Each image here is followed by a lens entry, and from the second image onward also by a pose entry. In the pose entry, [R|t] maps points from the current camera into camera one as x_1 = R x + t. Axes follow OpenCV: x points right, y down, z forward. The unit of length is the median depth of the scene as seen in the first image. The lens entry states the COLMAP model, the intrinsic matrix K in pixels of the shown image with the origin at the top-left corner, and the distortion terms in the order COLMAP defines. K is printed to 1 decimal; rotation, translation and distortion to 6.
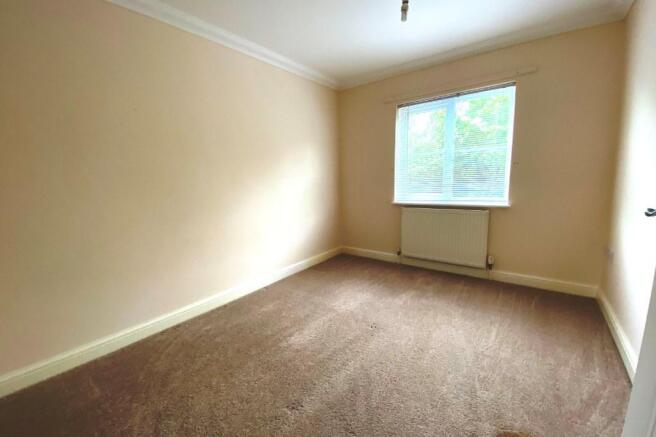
lens RADIAL K [[268.0, 0, 328.0], [0, 268.0, 218.5], [0, 0, 1]] dist [-0.000576, -0.000173]
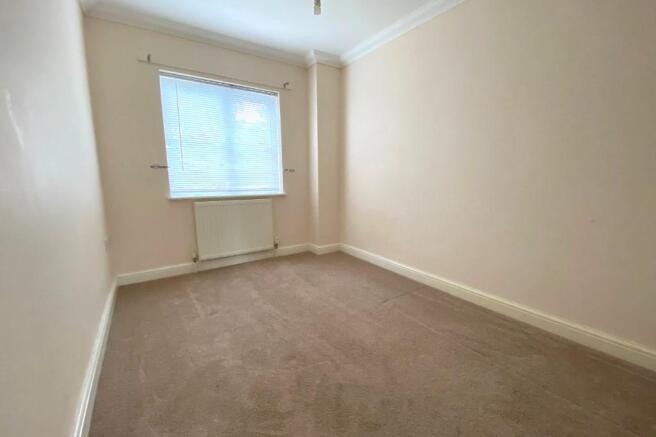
lens RADIAL K [[268.0, 0, 328.0], [0, 268.0, 218.5], [0, 0, 1]] dist [-0.000576, -0.000173]
pose [[0.320215, -0.142615, 0.936549, -0.419366], [0.121533, 0.986619, 0.108686, -0.042405], [-0.939517, 0.079019, 0.333262, 0.377280]]
